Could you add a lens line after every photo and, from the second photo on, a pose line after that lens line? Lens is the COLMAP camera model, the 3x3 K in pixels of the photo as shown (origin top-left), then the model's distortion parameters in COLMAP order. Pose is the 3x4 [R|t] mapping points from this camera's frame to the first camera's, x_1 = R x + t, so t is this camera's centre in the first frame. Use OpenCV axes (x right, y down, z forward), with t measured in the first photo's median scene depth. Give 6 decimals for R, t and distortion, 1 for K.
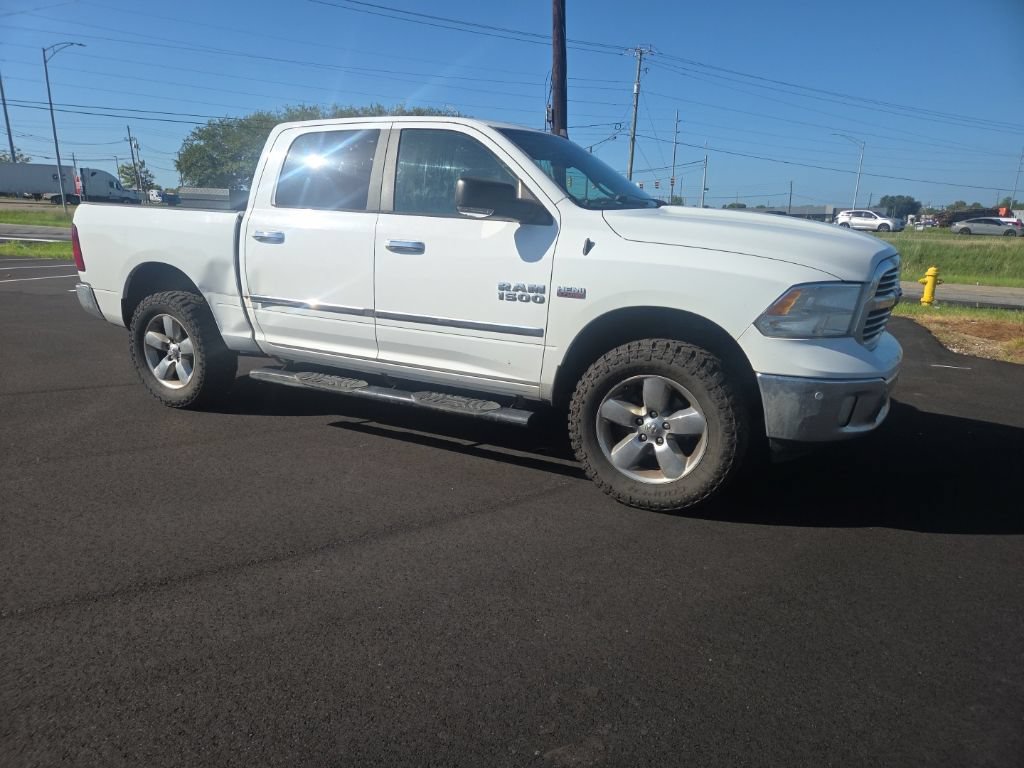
lens RADIAL K [[675.6, 0, 494.3], [0, 675.6, 396.0], [0, 0, 1]] dist [0.085808, -0.078419]
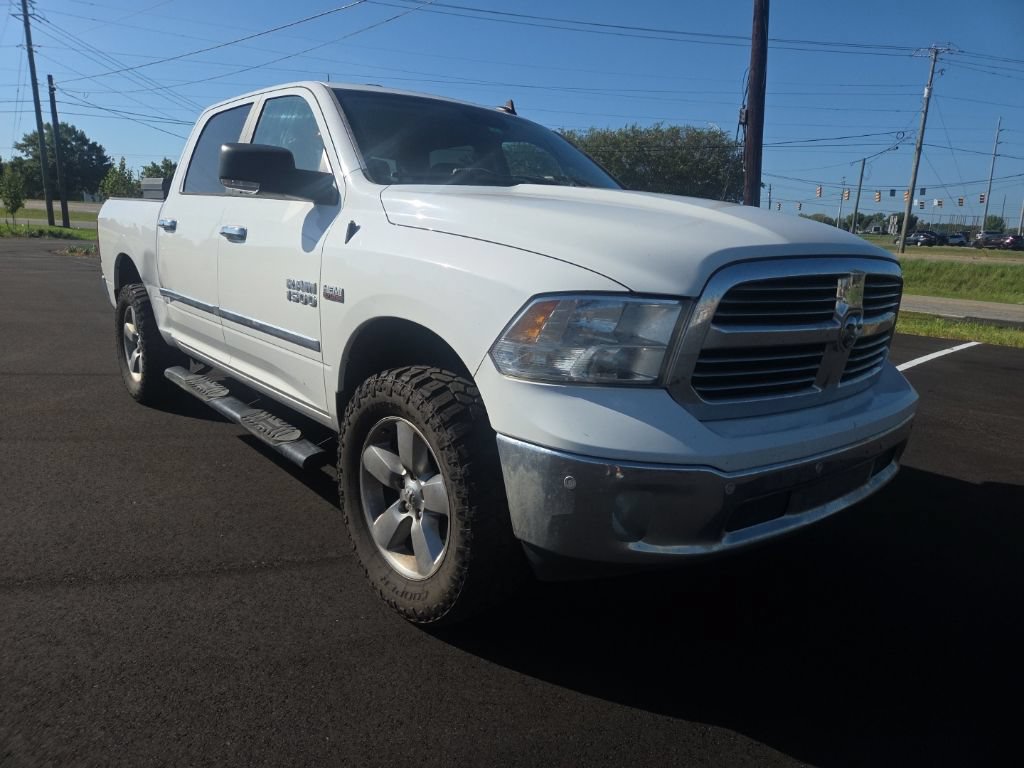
lens RADIAL K [[677.6, 0, 498.4], [0, 677.6, 376.6], [0, 0, 1]] dist [0.081557, -0.070125]
pose [[0.935469, 0.087155, -0.342492, 0.517914], [-0.105708, 0.993751, -0.035841, -0.053991], [0.337228, 0.069732, 0.938837, 0.359414]]
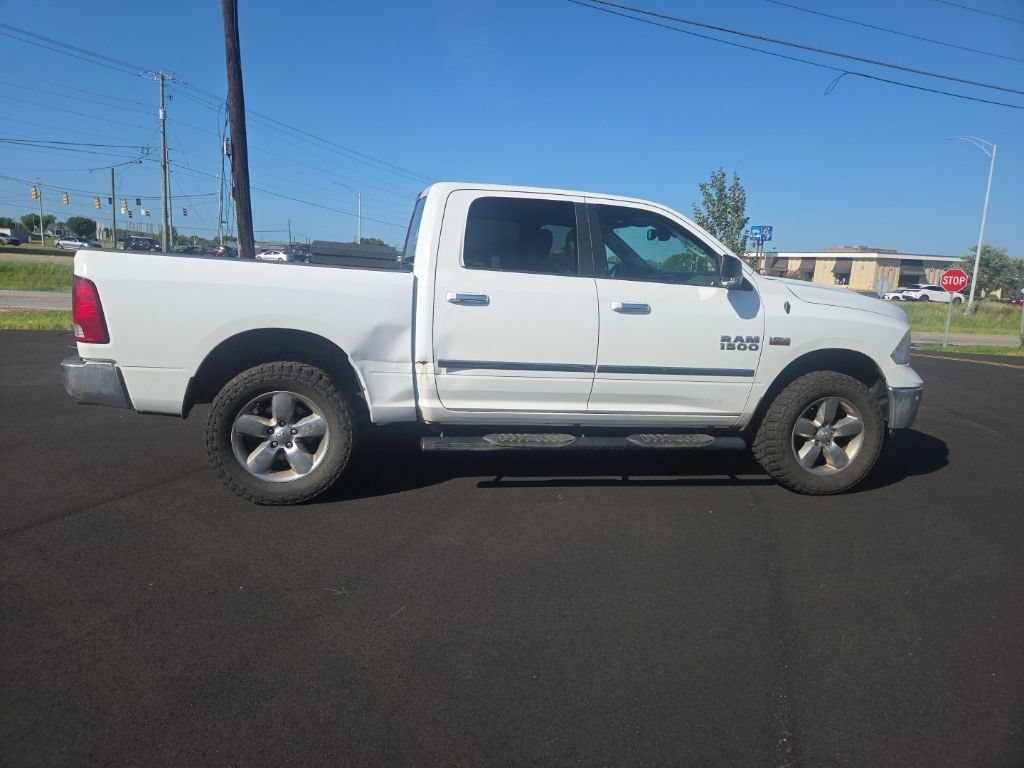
lens RADIAL K [[677.6, 0, 498.4], [0, 677.6, 376.6], [0, 0, 1]] dist [0.081557, -0.070125]
pose [[0.769581, -0.082778, 0.633161, -1.117958], [0.129424, 0.991202, -0.027723, -0.113444], [-0.625296, 0.103281, 0.773523, 0.300821]]
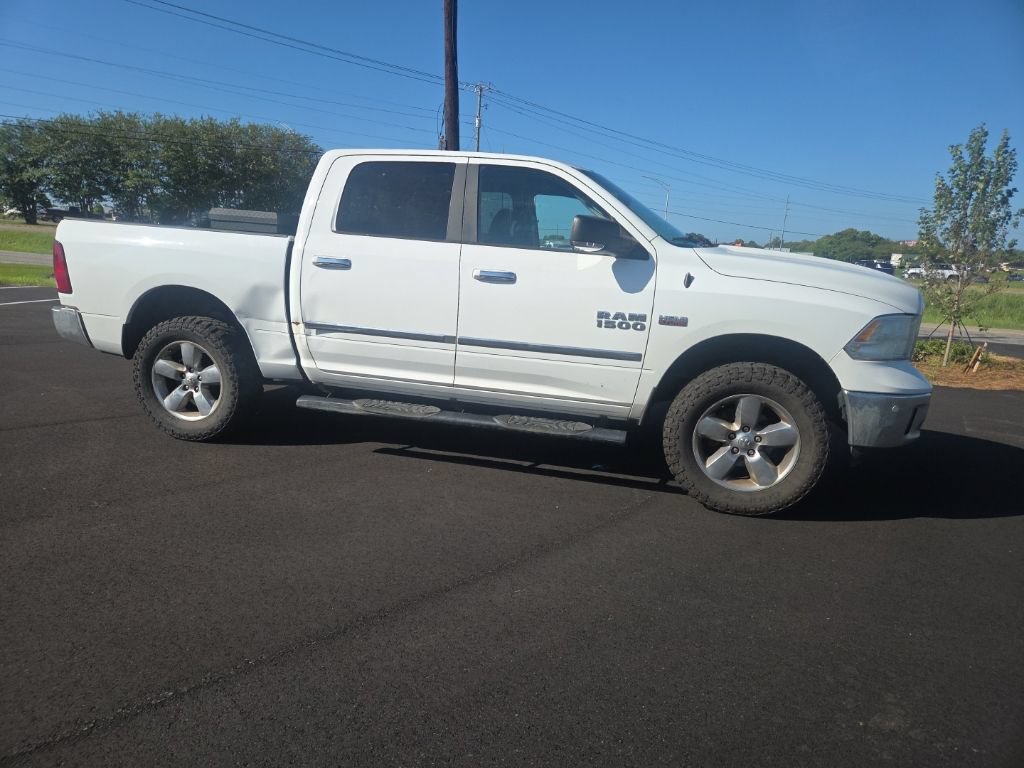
lens RADIAL K [[678.8, 0, 493.5], [0, 678.8, 388.4], [0, 0, 1]] dist [0.081548, -0.074416]
pose [[0.971221, -0.019078, 0.237413, -0.418294], [0.029694, 0.998709, -0.041223, -0.005685], [-0.236320, 0.047086, 0.970534, -0.003683]]
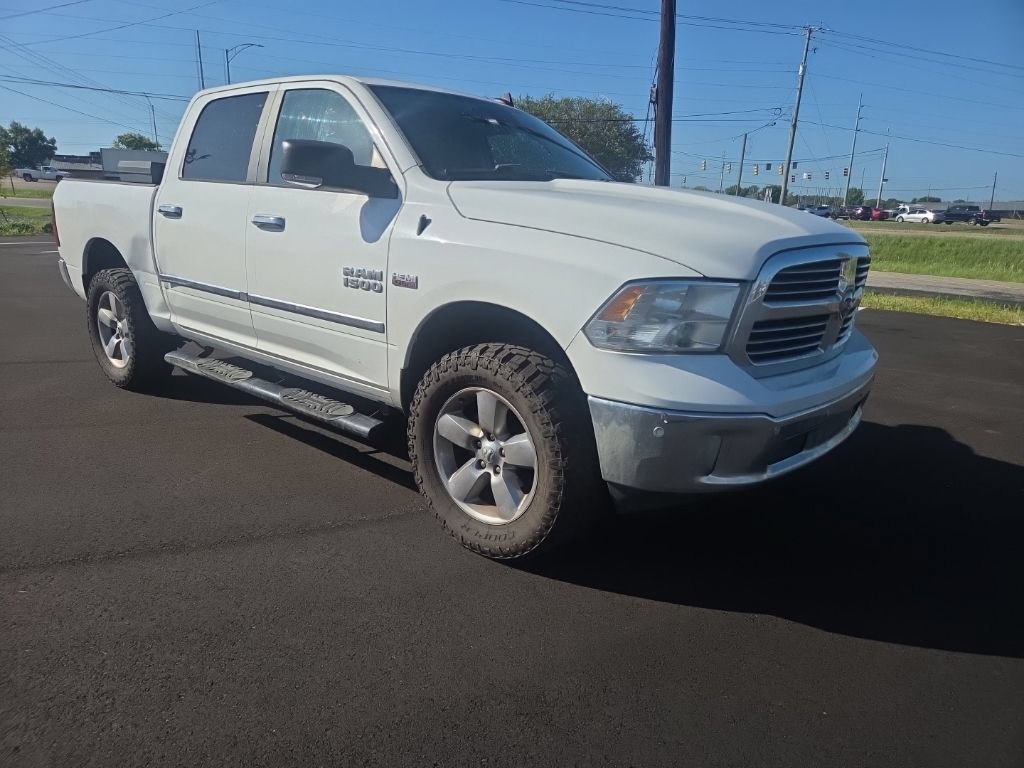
lens RADIAL K [[675.6, 0, 494.3], [0, 675.6, 396.0], [0, 0, 1]] dist [0.085808, -0.078419]
pose [[0.976715, 0.069484, -0.202979, 0.379598], [-0.067376, 0.997578, 0.017282, -0.033692], [0.203689, -0.003204, 0.979031, 0.208680]]
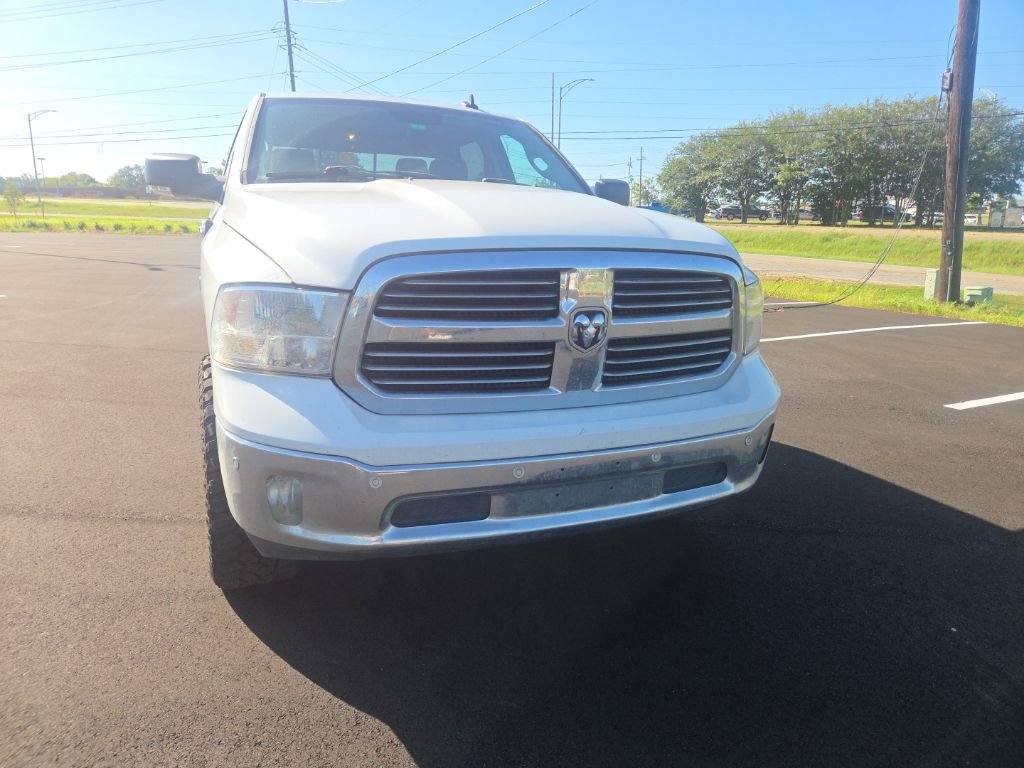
lens RADIAL K [[677.6, 0, 498.4], [0, 677.6, 376.6], [0, 0, 1]] dist [0.081557, -0.070125]
pose [[0.781970, 0.131705, -0.609242, 0.878000], [-0.156046, 0.987661, 0.013224, -0.105684], [0.603466, 0.084729, 0.792874, 0.547019]]
